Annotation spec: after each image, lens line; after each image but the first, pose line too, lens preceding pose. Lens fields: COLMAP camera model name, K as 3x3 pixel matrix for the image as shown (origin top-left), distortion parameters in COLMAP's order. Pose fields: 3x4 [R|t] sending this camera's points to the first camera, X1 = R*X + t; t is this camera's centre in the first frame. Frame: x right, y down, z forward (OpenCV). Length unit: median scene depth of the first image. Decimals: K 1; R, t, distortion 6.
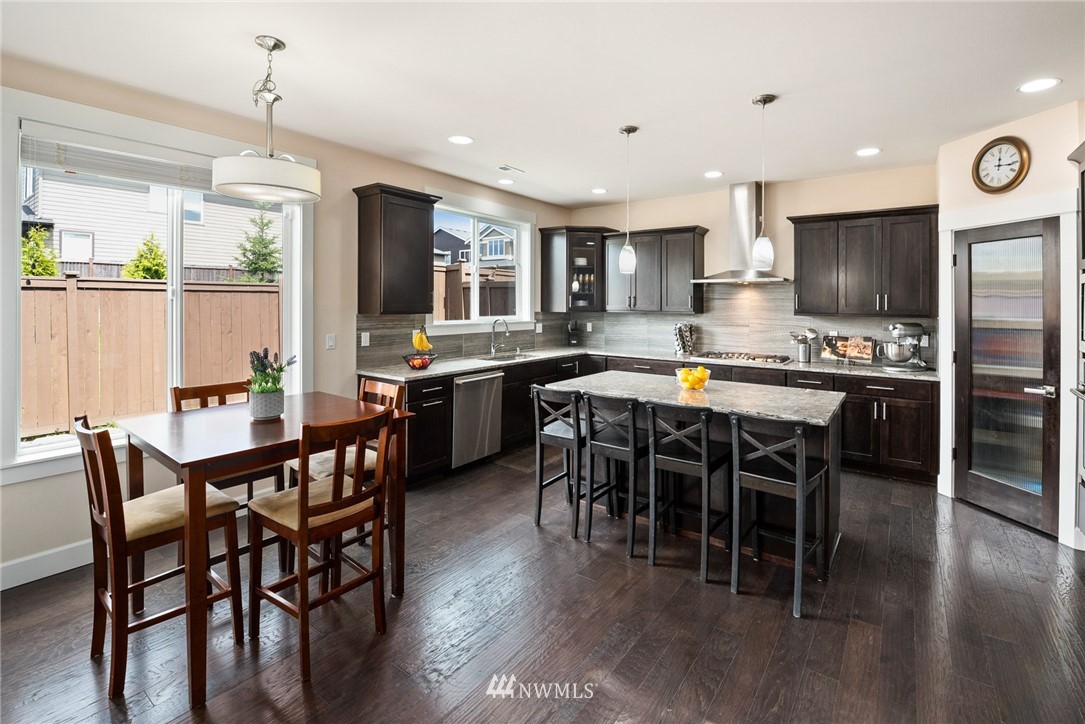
lens RADIAL K [[492.4, 0, 552.9], [0, 492.4, 301.1], [0, 0, 1]] dist [-0.019376, -0.002402]
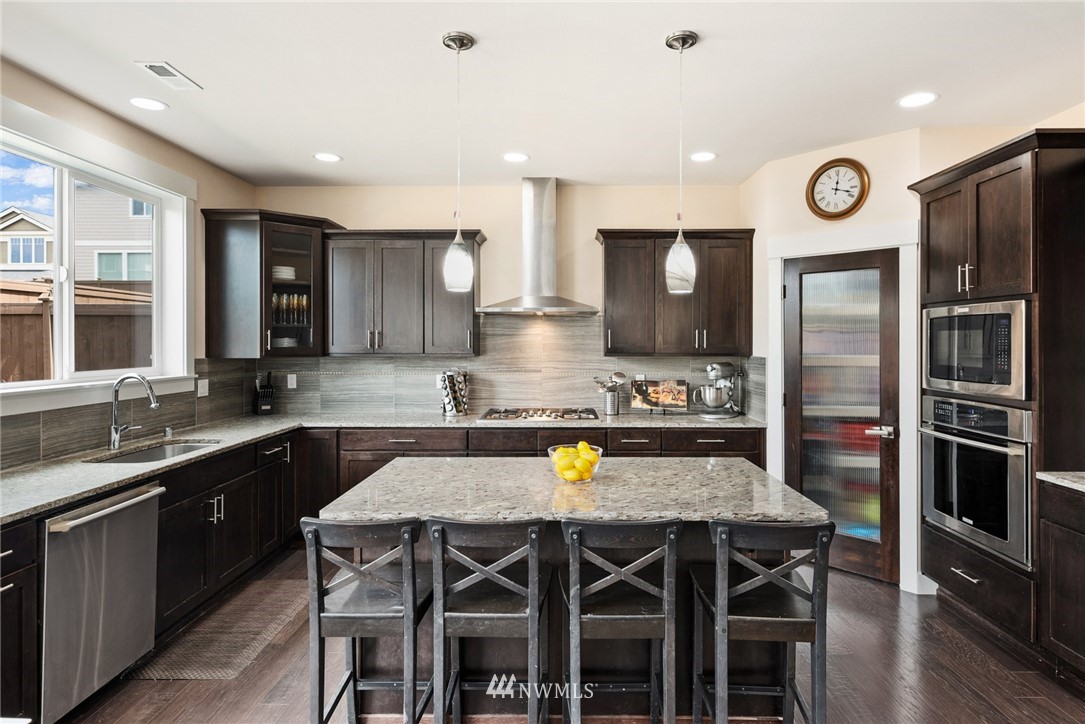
lens RADIAL K [[594.3, 0, 559.4], [0, 594.3, 341.7], [0, 0, 1]] dist [0.010354, -0.006905]
pose [[0.812590, -0.007594, 0.582786, -0.122289], [0.003948, 0.999964, 0.007526, -0.001452], [-0.582822, -0.003815, 0.812591, 0.281559]]
